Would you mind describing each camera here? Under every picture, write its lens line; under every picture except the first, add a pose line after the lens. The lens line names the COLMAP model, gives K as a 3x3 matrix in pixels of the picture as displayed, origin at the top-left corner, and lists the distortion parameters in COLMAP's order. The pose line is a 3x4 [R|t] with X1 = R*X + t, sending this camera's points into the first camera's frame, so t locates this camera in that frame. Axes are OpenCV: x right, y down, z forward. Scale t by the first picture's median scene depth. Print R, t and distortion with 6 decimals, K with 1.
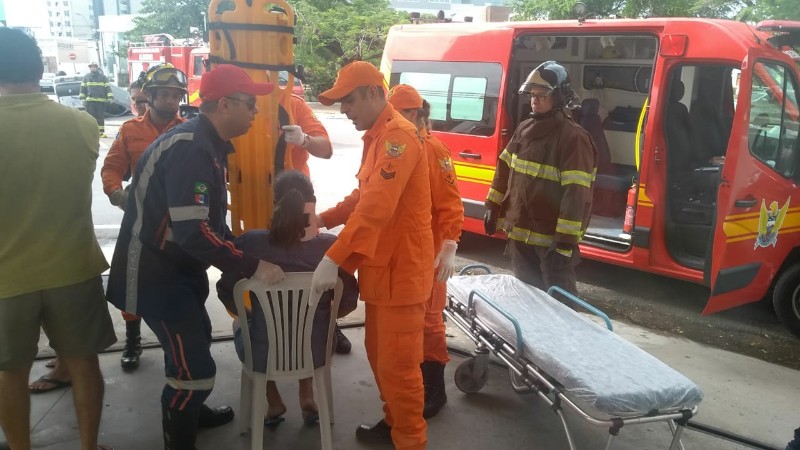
lens RADIAL K [[630.5, 0, 400.0], [0, 630.5, 225.0], [0, 0, 1]] dist [-0.007180, -0.005887]
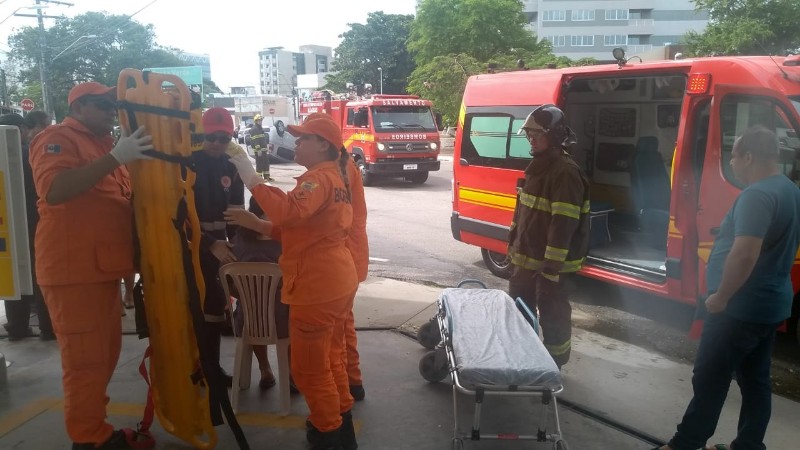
lens RADIAL K [[622.8, 0, 400.0], [0, 622.8, 225.0], [0, 0, 1]] dist [0.033691, -0.076688]
pose [[0.960381, 0.018691, -0.278063, 0.080535], [-0.038047, 0.997200, -0.064380, 0.010858], [0.276081, 0.072408, 0.958403, -0.036802]]
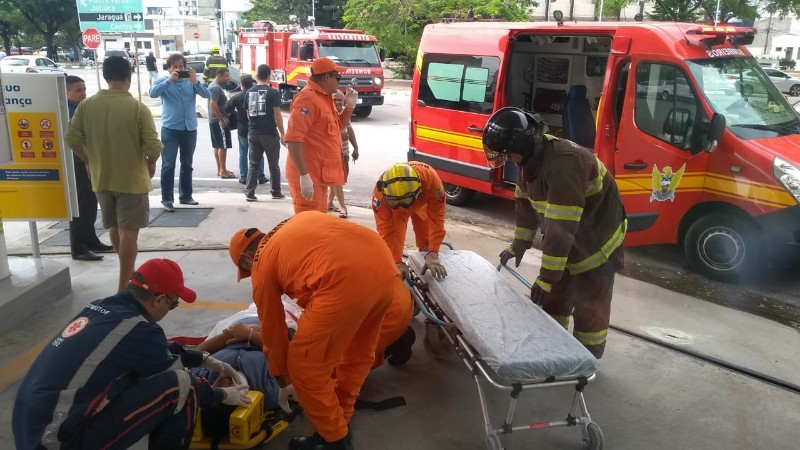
lens RADIAL K [[631.1, 0, 400.0], [0, 631.1, 225.0], [0, 0, 1]] dist [-0.009553, -0.005148]
pose [[0.985780, 0.042775, -0.162506, 0.069037], [-0.036789, 0.998535, 0.039669, 0.014599], [0.163965, -0.033127, 0.985910, -0.113307]]
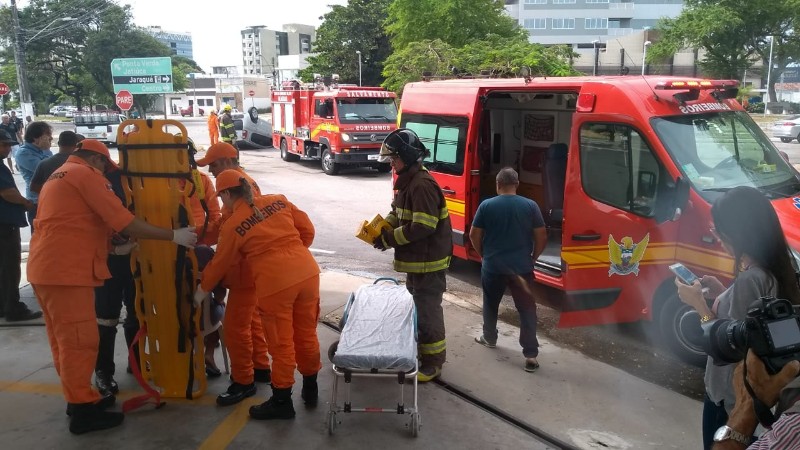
lens RADIAL K [[627.9, 0, 400.0], [0, 627.9, 225.0], [0, 0, 1]] dist [0.000688, -0.011102]
pose [[0.966042, 0.027838, -0.256882, 0.130186], [-0.037990, 0.998677, -0.034642, -0.000591], [0.255578, 0.043225, 0.965822, -0.071141]]
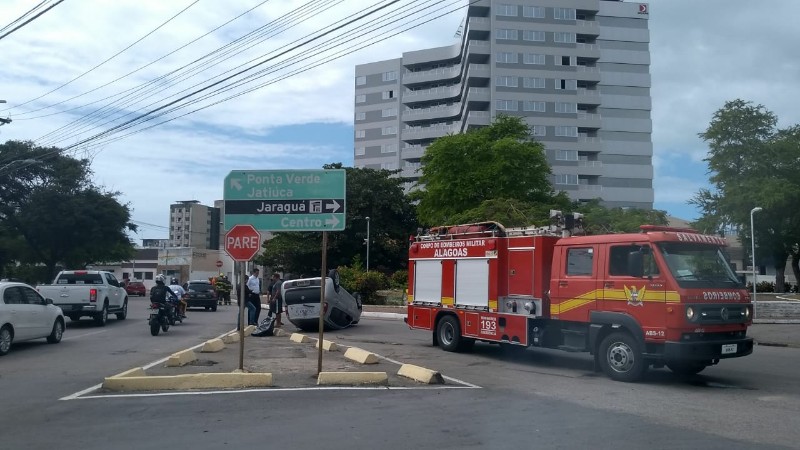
lens RADIAL K [[622.8, 0, 400.0], [0, 622.8, 225.0], [0, 0, 1]] dist [0.033691, -0.076688]
pose [[0.993215, -0.017666, -0.114945, -0.434791], [-0.020061, 0.947550, -0.318977, -0.068767], [0.114551, 0.319119, 0.940766, 0.323663]]
